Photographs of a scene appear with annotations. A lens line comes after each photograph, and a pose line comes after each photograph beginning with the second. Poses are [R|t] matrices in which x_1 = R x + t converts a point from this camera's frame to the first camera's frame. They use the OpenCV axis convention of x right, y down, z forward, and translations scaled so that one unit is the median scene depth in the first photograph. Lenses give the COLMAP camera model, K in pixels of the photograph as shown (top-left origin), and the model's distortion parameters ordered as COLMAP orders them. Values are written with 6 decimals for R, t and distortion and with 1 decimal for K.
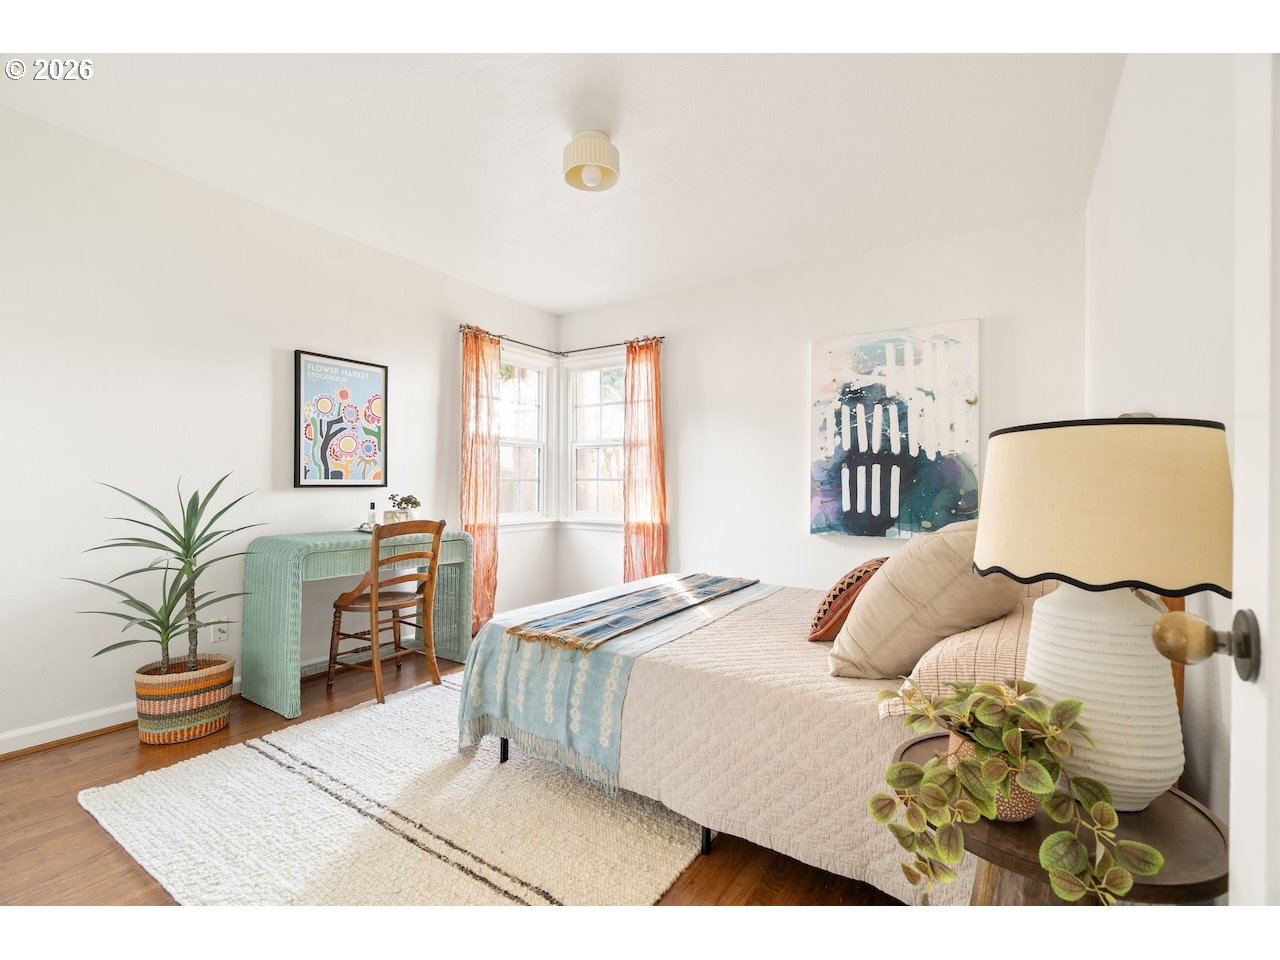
lens RADIAL K [[582.2, 0, 640.4], [0, 582.2, 482.8], [0, 0, 1]] dist [-0.013822, 0.005172]
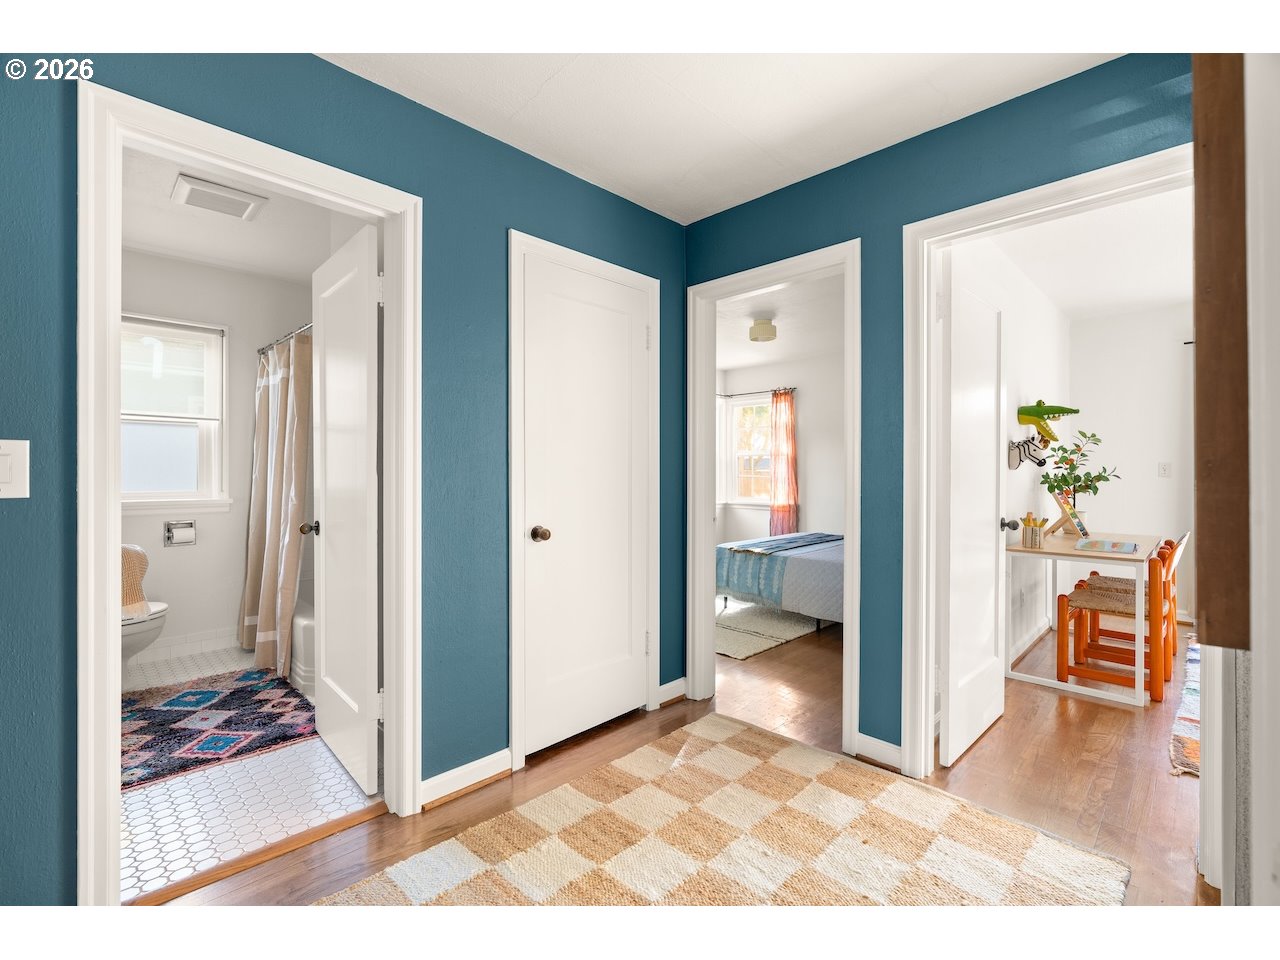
lens RADIAL K [[571.9, 0, 647.7], [0, 571.9, 470.7], [0, 0, 1]] dist [-0.002680, -0.000010]
pose [[0.978629, -0.006205, -0.205539, -0.075804], [0.006869, 0.999973, 0.002516, -0.058628], [0.205517, -0.003874, 0.978646, -1.247839]]
